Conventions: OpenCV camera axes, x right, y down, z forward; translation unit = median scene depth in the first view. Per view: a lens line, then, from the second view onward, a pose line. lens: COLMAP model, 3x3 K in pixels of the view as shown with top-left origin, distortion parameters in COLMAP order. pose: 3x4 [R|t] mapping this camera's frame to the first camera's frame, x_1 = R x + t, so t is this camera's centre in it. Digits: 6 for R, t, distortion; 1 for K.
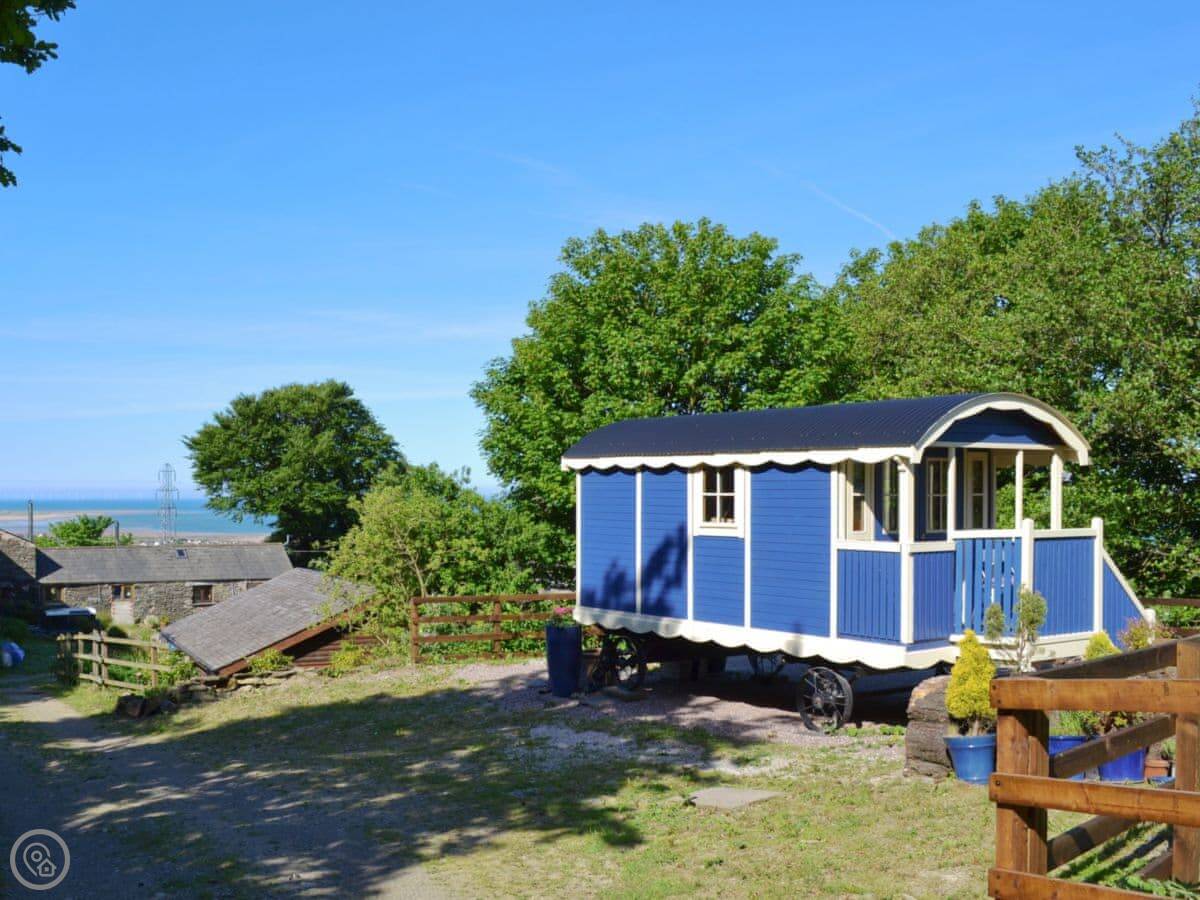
lens RADIAL K [[1472.6, 0, 600.0], [0, 1472.6, 450.0], [0, 0, 1]] dist [-0.090007, -0.005895]
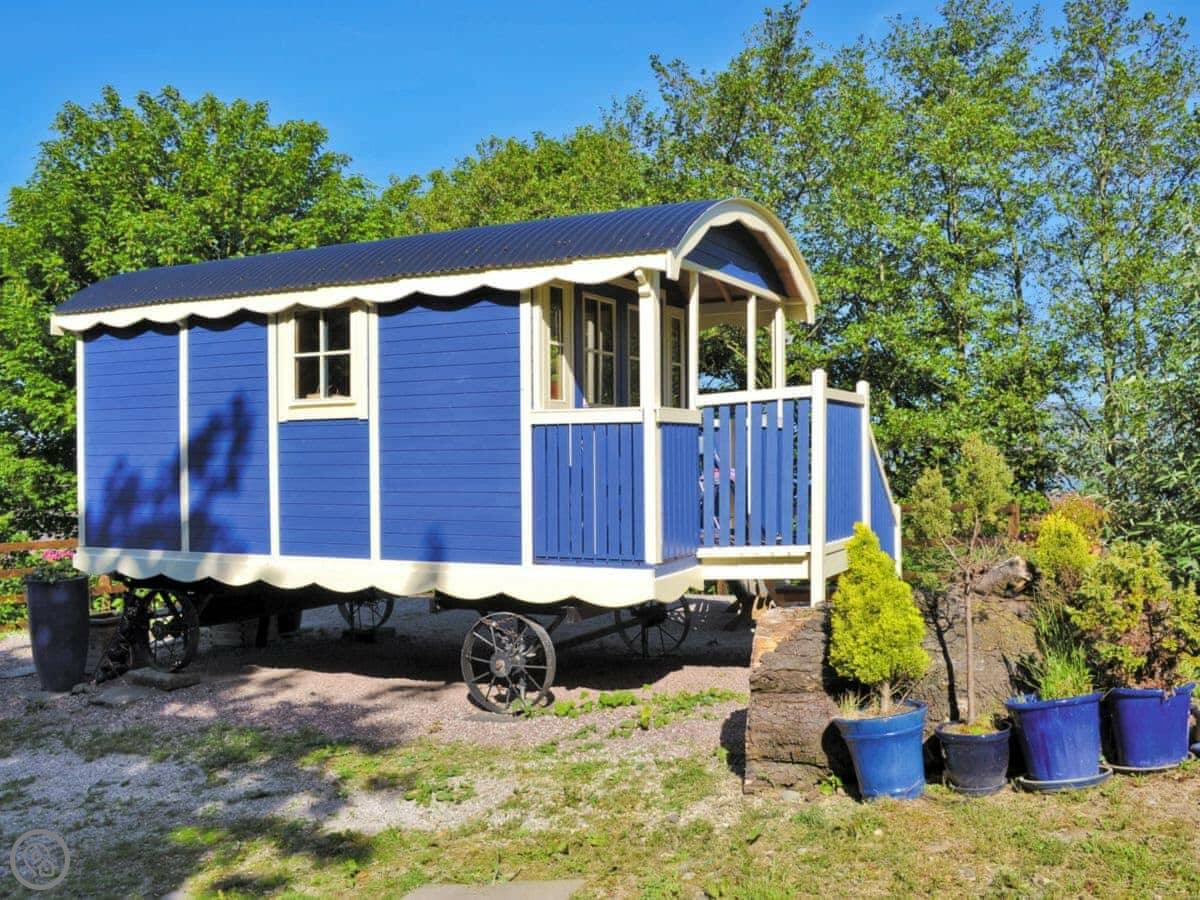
lens RADIAL K [[982.5, 0, 600.0], [0, 982.5, 450.0], [0, 0, 1]] dist [-0.073307, 0.001494]
pose [[0.884374, -0.010552, 0.466659, -0.010712], [0.015744, 0.999850, -0.007228, 0.075539], [-0.466513, 0.013740, 0.884408, 0.561409]]
